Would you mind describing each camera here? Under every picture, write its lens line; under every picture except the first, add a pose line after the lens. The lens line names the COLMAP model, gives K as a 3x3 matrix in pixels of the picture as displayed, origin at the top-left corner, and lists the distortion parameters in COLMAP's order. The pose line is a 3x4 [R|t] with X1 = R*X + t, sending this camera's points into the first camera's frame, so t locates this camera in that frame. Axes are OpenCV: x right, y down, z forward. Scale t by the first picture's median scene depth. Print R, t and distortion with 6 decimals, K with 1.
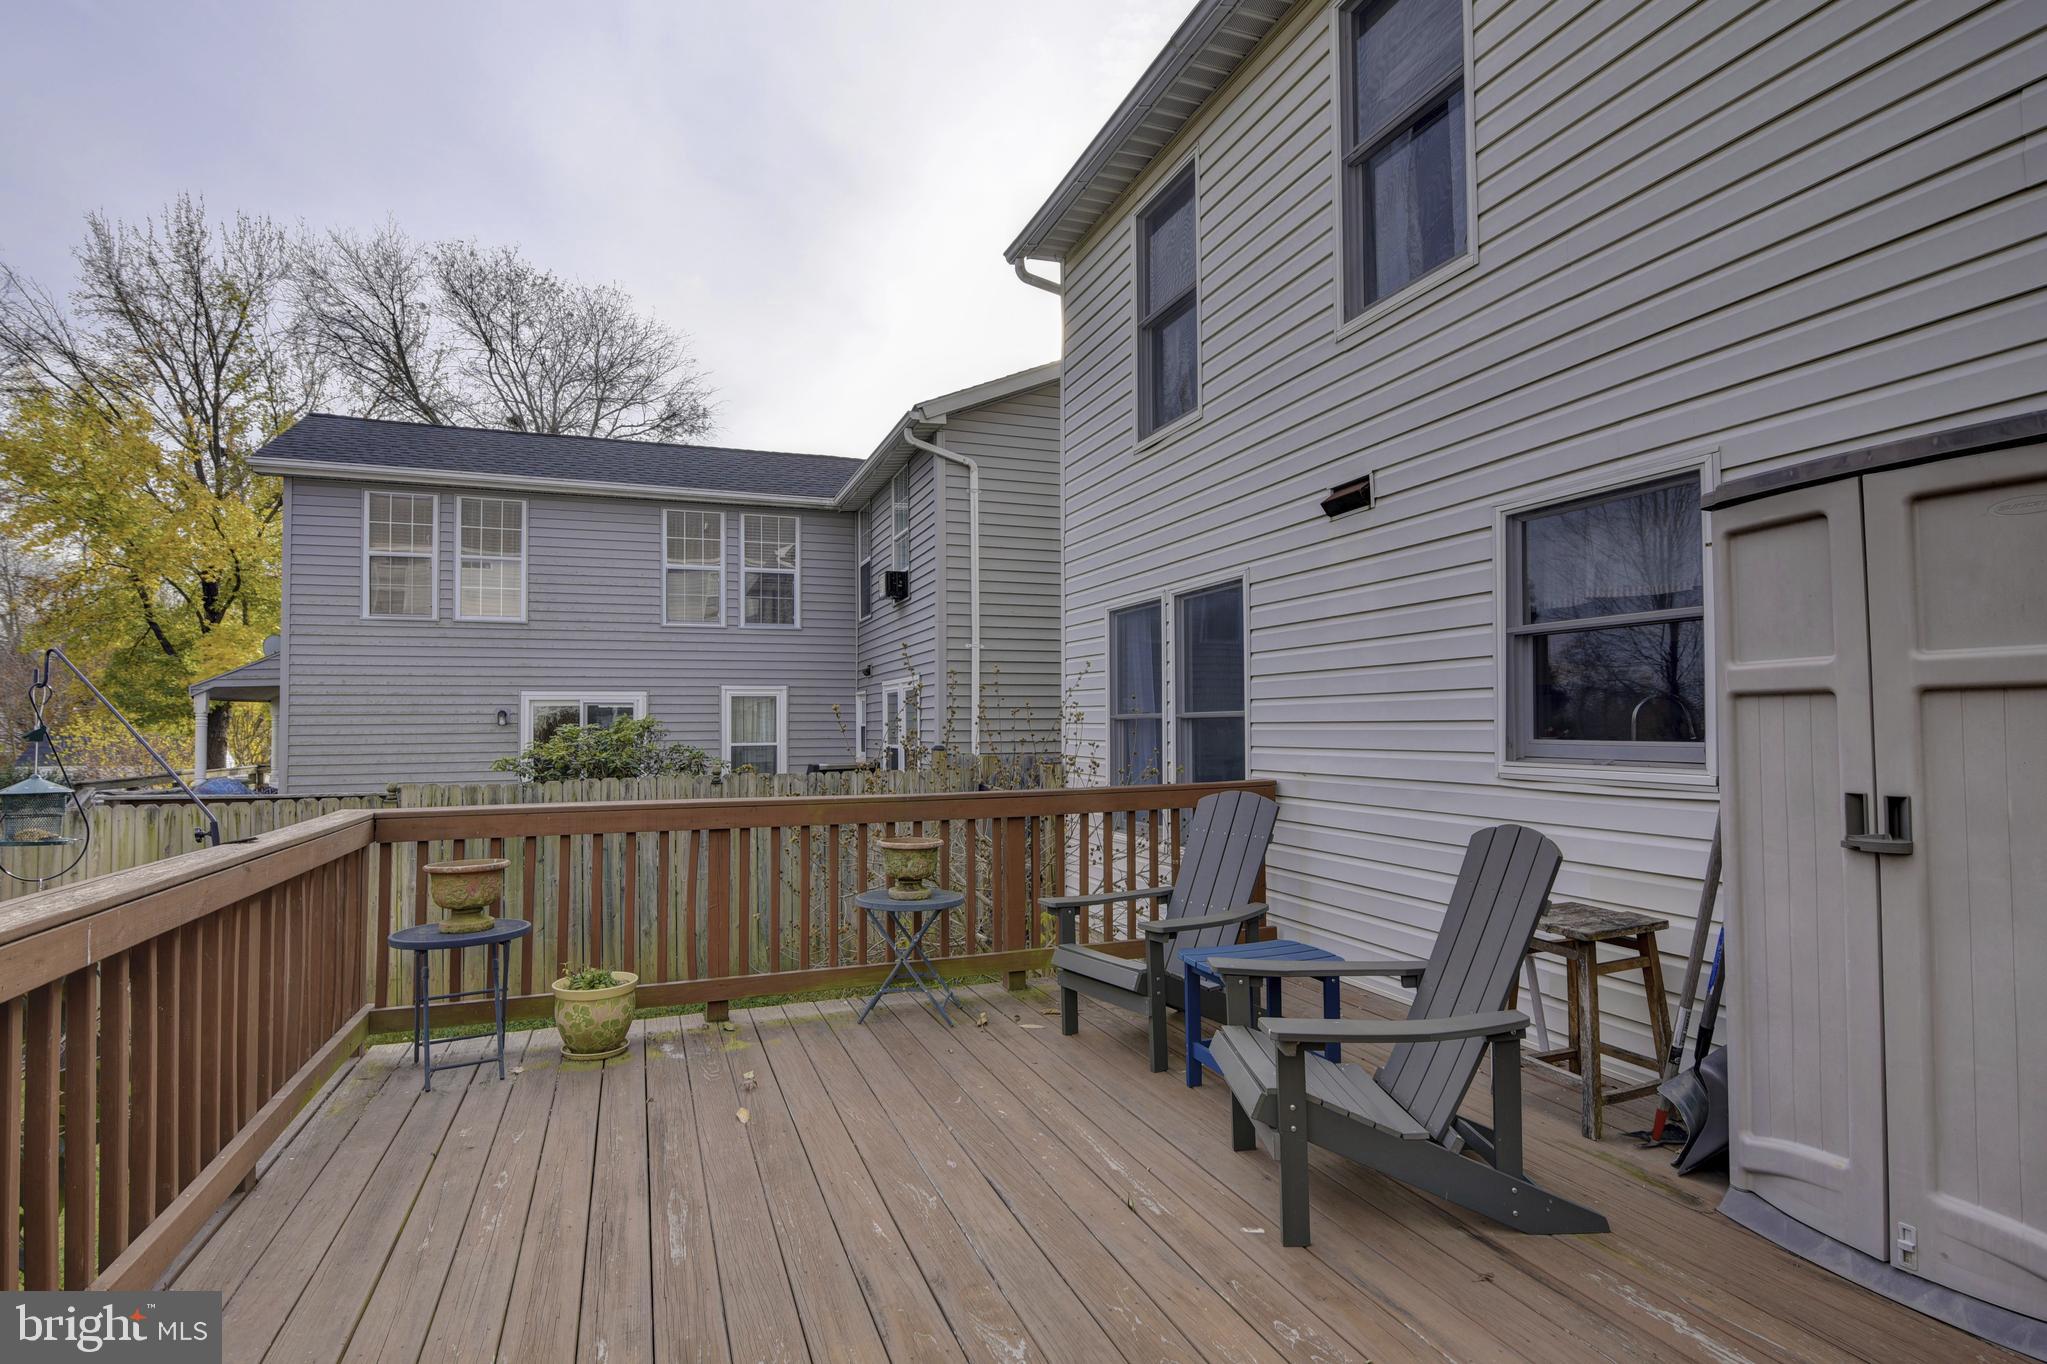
lens RADIAL K [[1003.5, 0, 1016.7], [0, 1003.5, 696.7], [0, 0, 1]] dist [-0.010931, -0.002690]
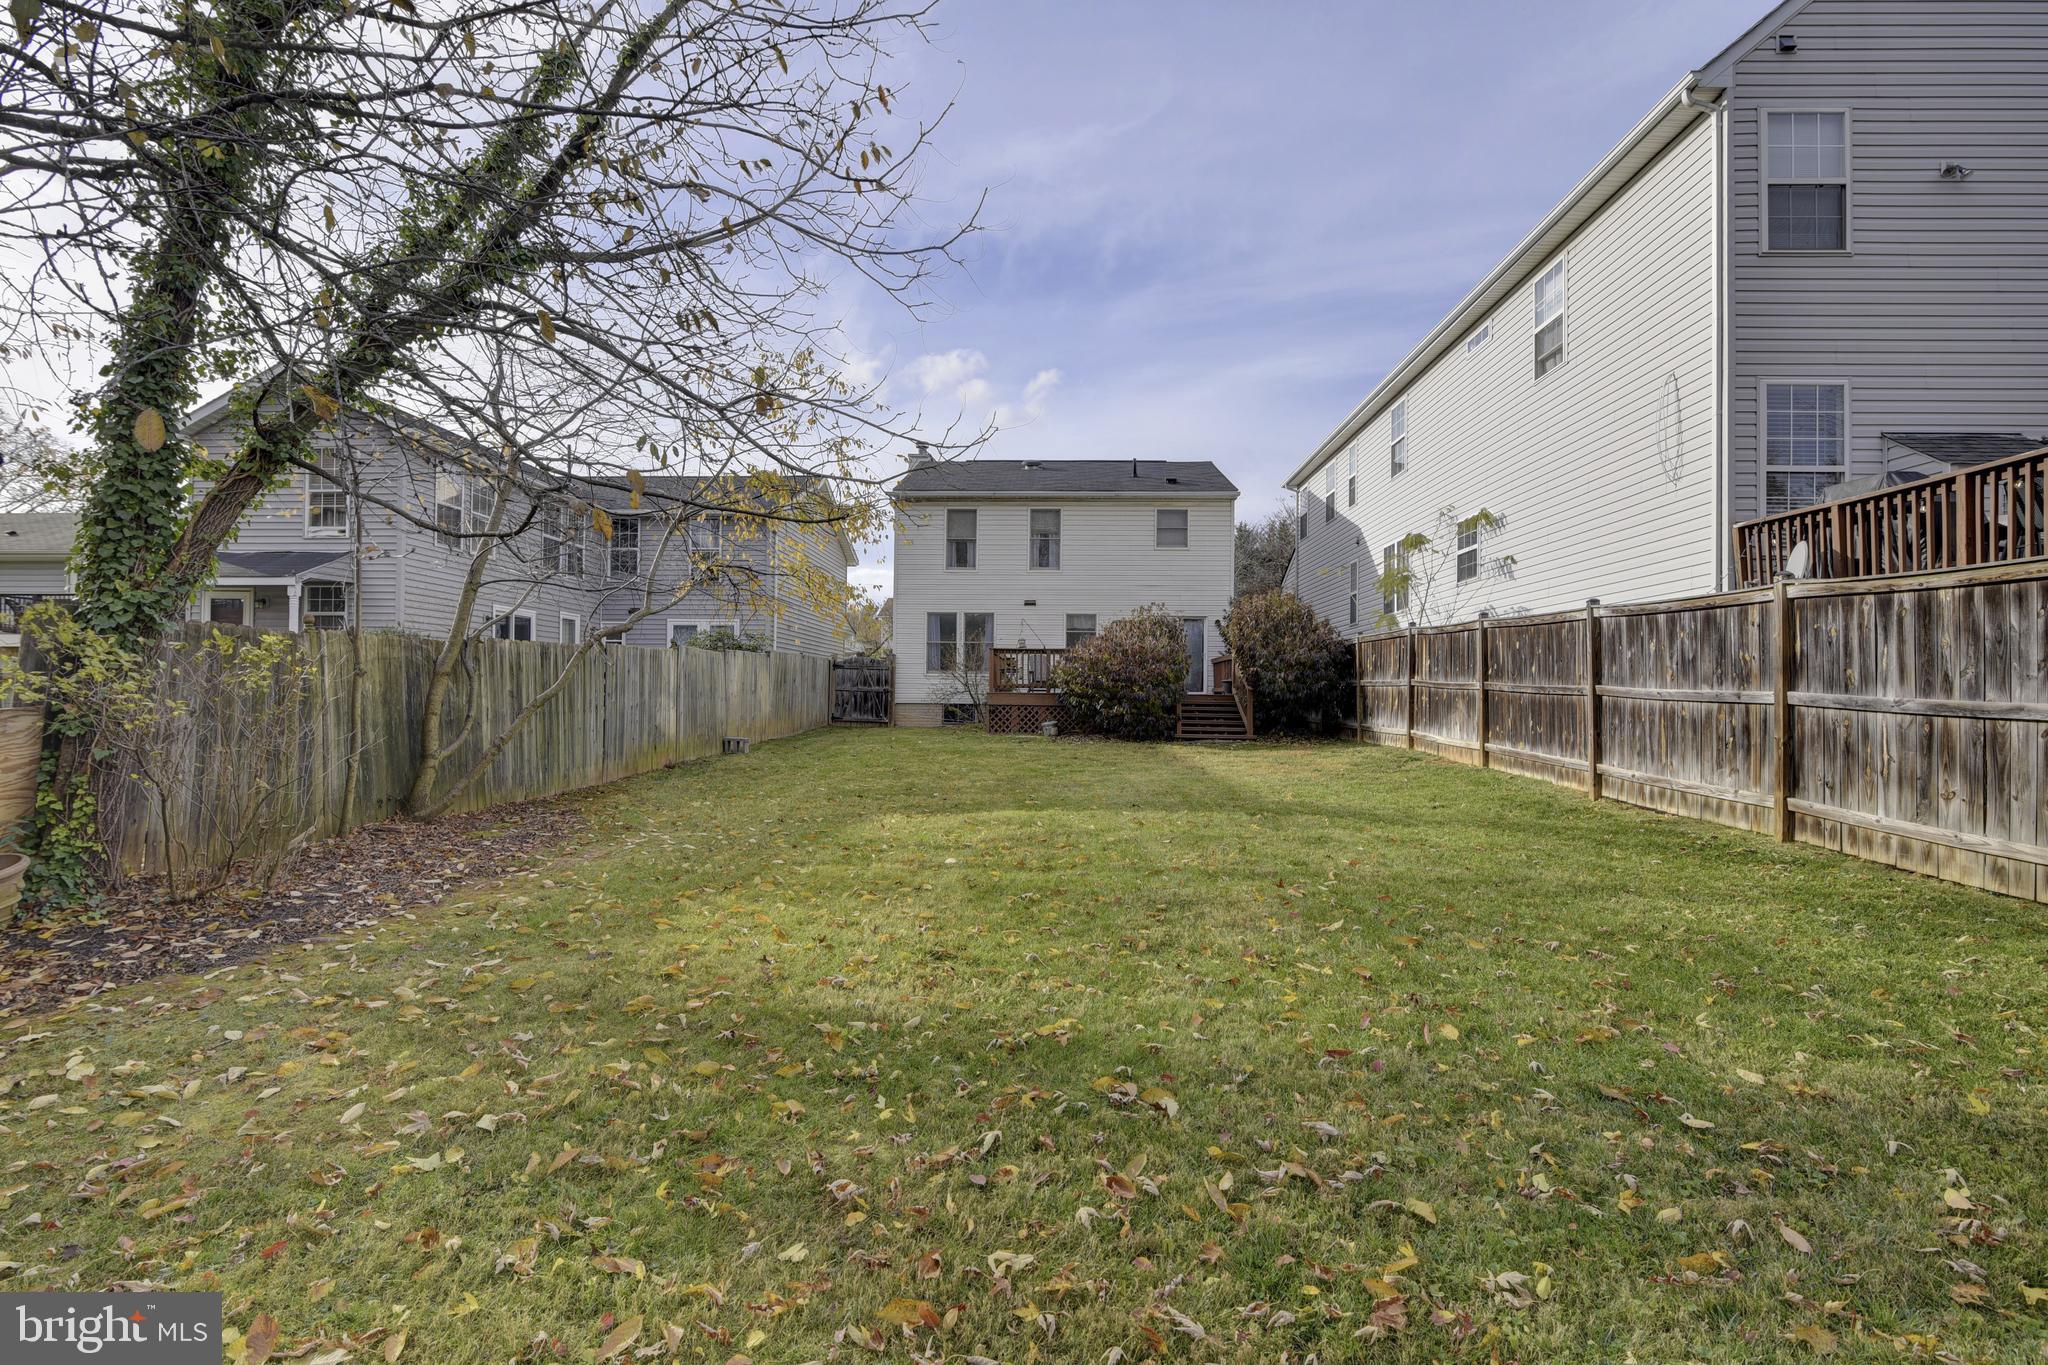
lens RADIAL K [[917.6, 0, 1027.0], [0, 917.6, 682.3], [0, 0, 1]] dist [-0.018498, 0.000669]
pose [[0.395049, 0.021868, 0.918400, -2.087050], [-0.038642, 0.999227, -0.007171, 0.130670], [-0.917847, -0.032655, 0.395588, -0.471232]]
